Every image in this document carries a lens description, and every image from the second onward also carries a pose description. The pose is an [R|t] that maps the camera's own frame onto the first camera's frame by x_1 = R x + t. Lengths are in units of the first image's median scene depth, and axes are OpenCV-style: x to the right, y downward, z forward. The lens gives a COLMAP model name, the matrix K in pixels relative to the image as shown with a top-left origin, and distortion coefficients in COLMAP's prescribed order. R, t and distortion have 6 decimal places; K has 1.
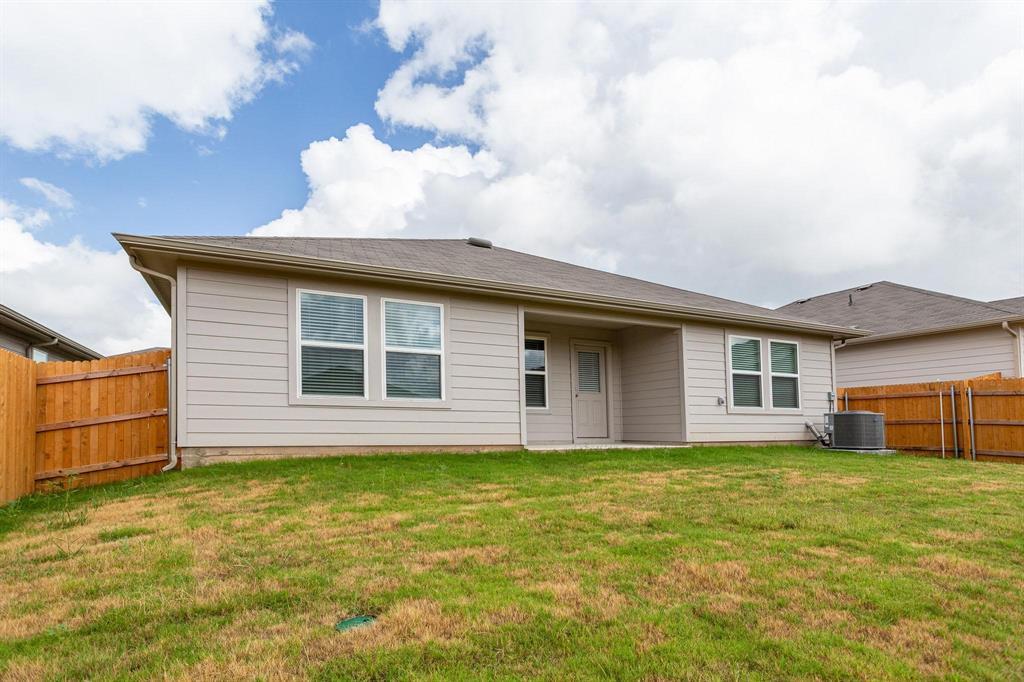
lens RADIAL K [[529.9, 0, 510.4], [0, 529.9, 400.5], [0, 0, 1]] dist [-0.020148, -0.000640]
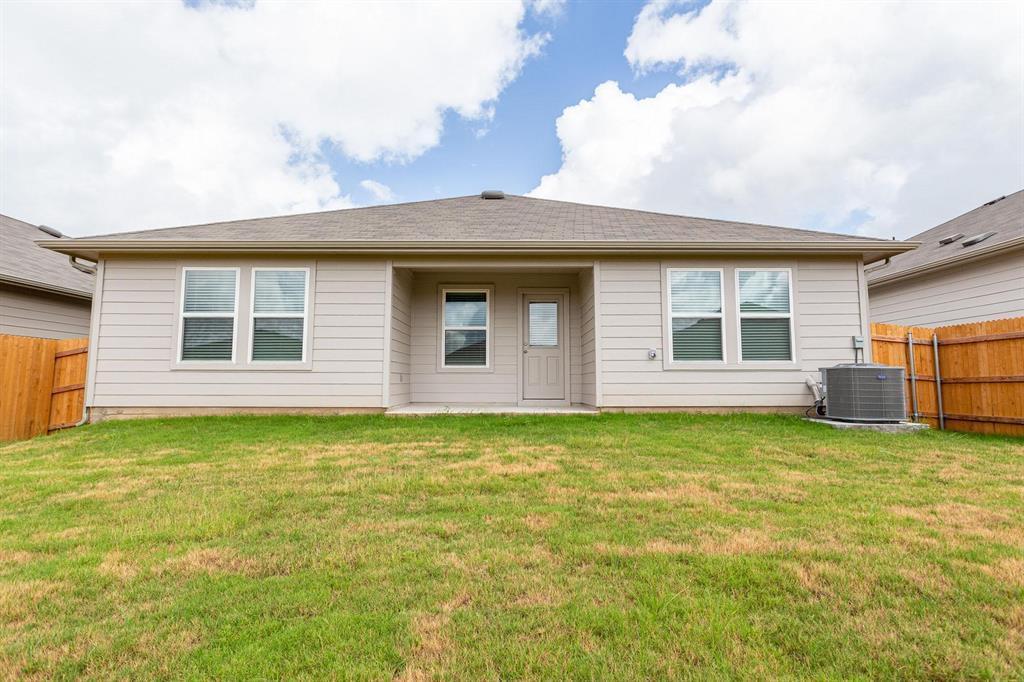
lens RADIAL K [[556.9, 0, 530.3], [0, 556.9, 334.4], [0, 0, 1]] dist [0.020322, -0.001553]
pose [[0.900499, -0.042601, -0.432767, 0.588484], [0.025435, 0.998646, -0.045382, 0.004760], [0.434115, 0.029859, 0.900363, 0.180475]]
